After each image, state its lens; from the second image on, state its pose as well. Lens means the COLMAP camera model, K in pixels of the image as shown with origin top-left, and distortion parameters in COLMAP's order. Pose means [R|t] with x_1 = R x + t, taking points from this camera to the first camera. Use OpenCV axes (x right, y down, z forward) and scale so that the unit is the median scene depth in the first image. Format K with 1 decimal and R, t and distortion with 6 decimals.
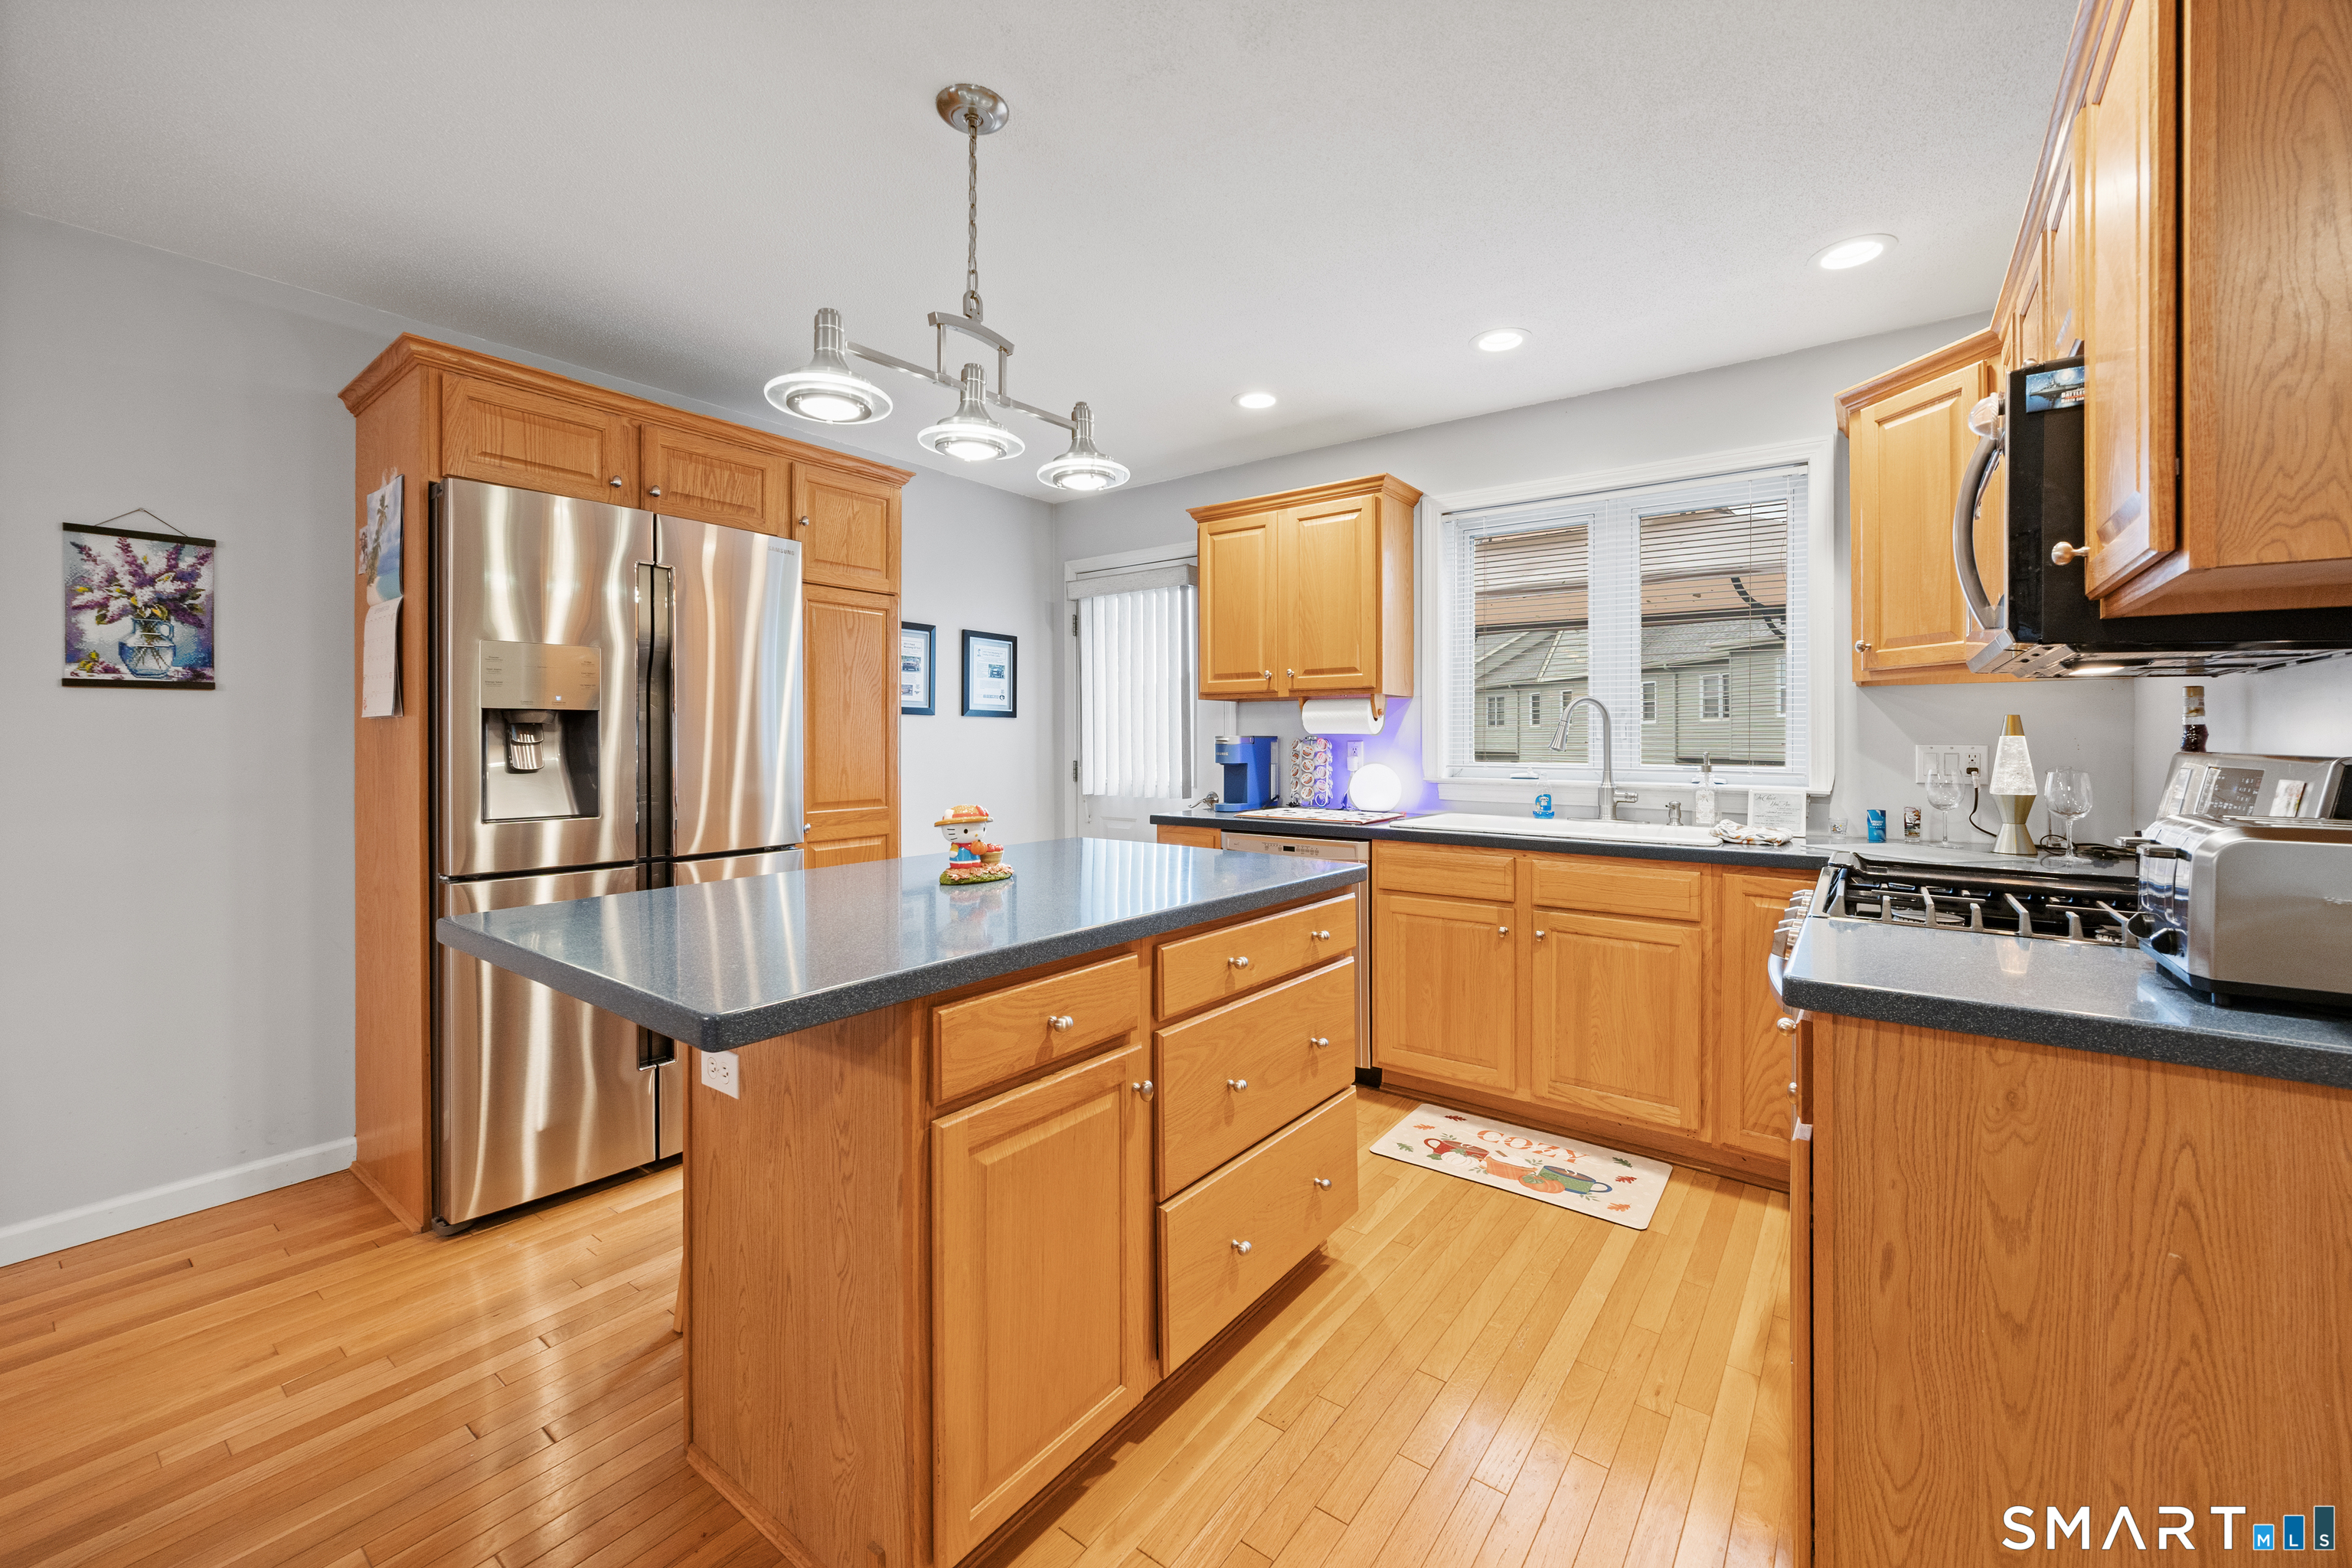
lens RADIAL K [[940.8, 0, 1176.6], [0, 940.8, 736.8], [0, 0, 1]] dist [-0.000261, 0.000113]
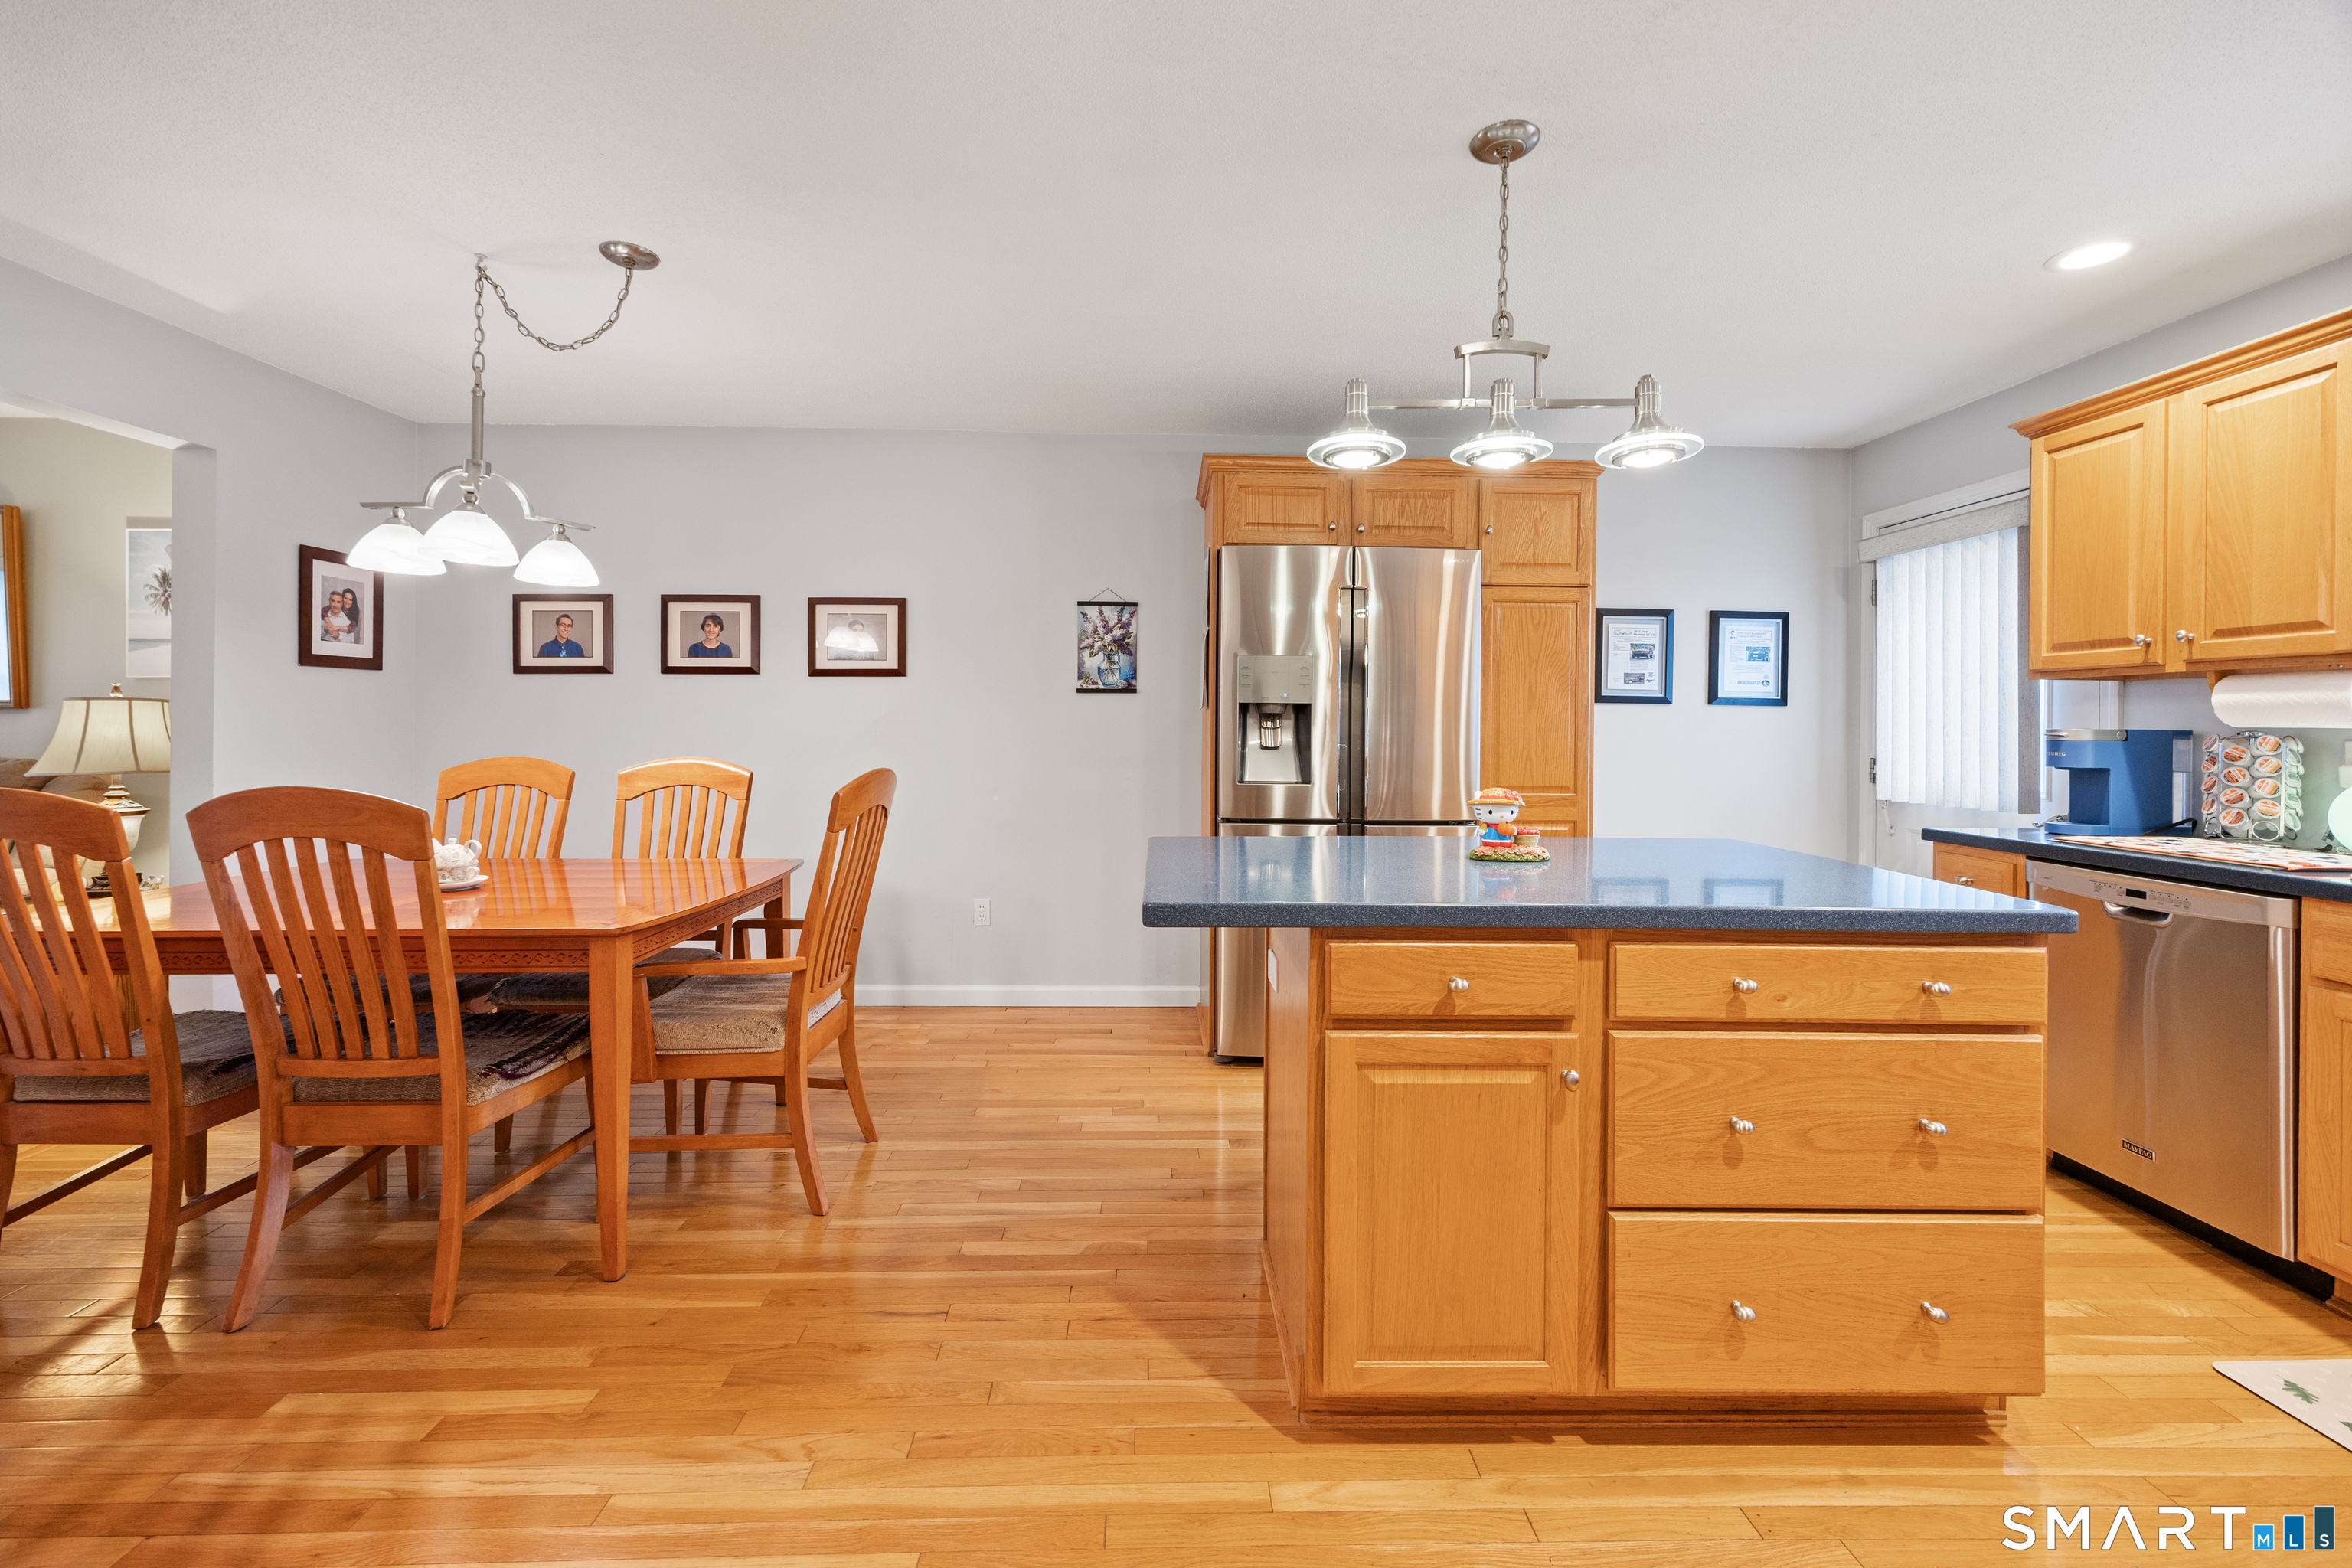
lens RADIAL K [[935.5, 0, 1167.8], [0, 935.5, 727.1], [0, 0, 1]] dist [-0.000815, 0.000328]
pose [[0.619492, 0.010356, -0.784935, 0.281985], [-0.009657, 0.999938, 0.005570, -0.000117], [0.784944, 0.004130, 0.619553, 0.028081]]
